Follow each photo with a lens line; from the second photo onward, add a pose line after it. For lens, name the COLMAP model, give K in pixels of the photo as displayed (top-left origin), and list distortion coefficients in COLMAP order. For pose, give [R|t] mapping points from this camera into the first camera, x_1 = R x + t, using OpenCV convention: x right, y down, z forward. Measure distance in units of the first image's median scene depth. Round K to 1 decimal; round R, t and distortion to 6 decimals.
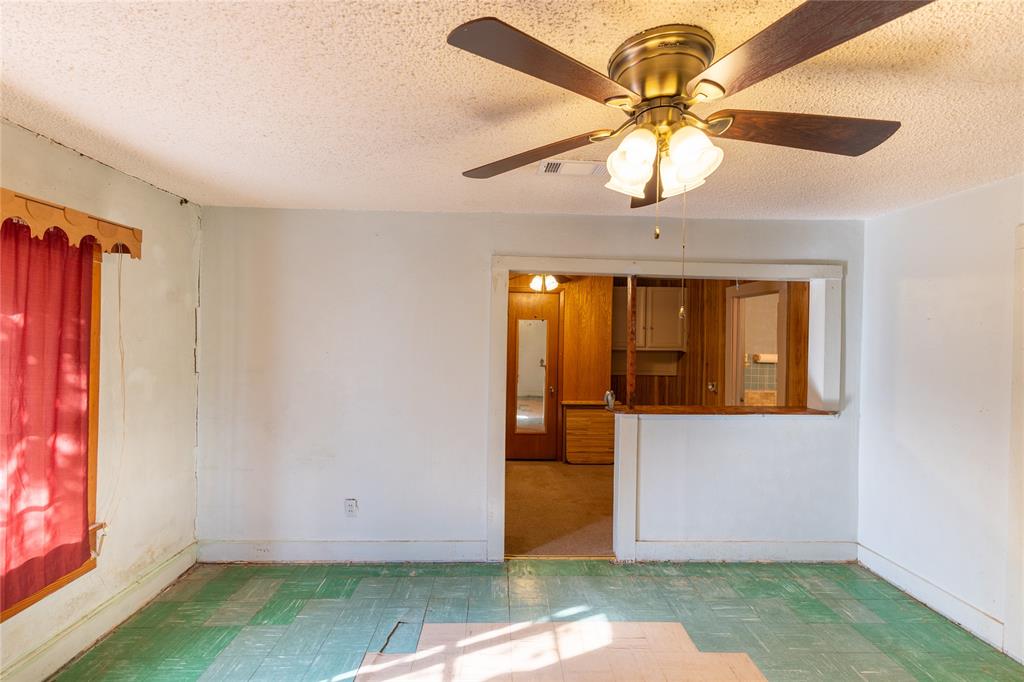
lens RADIAL K [[434.6, 0, 512.0], [0, 434.6, 341.0], [0, 0, 1]] dist [0.000308, -0.000182]
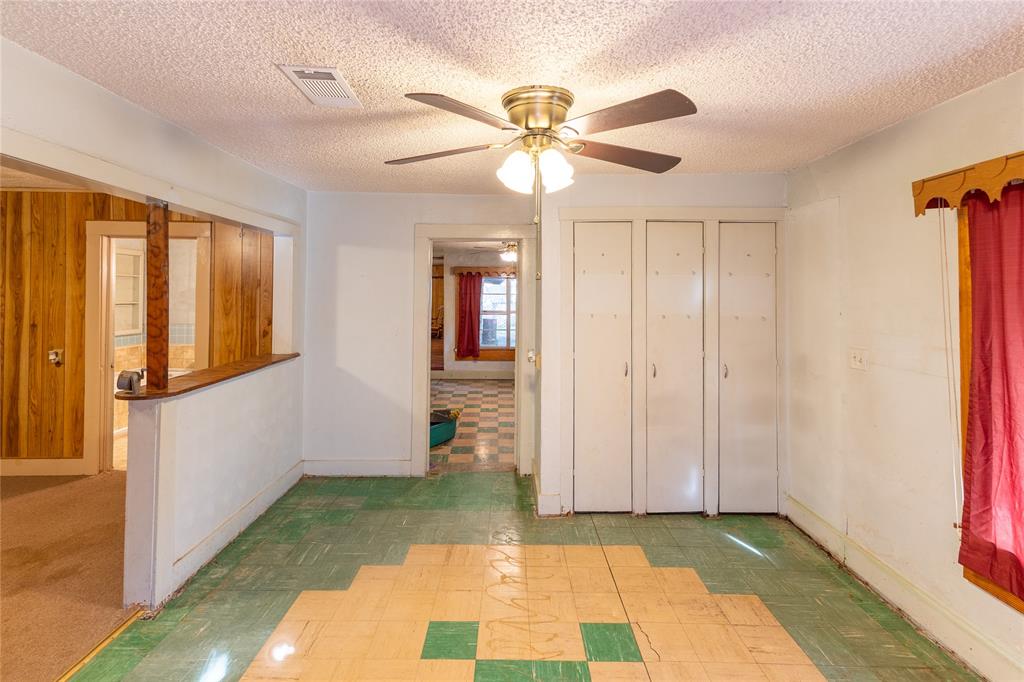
lens RADIAL K [[450.5, 0, 514.4], [0, 450.5, 296.4], [0, 0, 1]] dist [-0.000108, 0.000033]
pose [[0.041956, -0.007218, 0.999093, -0.446637], [0.006015, 0.999958, 0.006972, 0.013511], [-0.999101, 0.005717, 0.041997, 0.411323]]
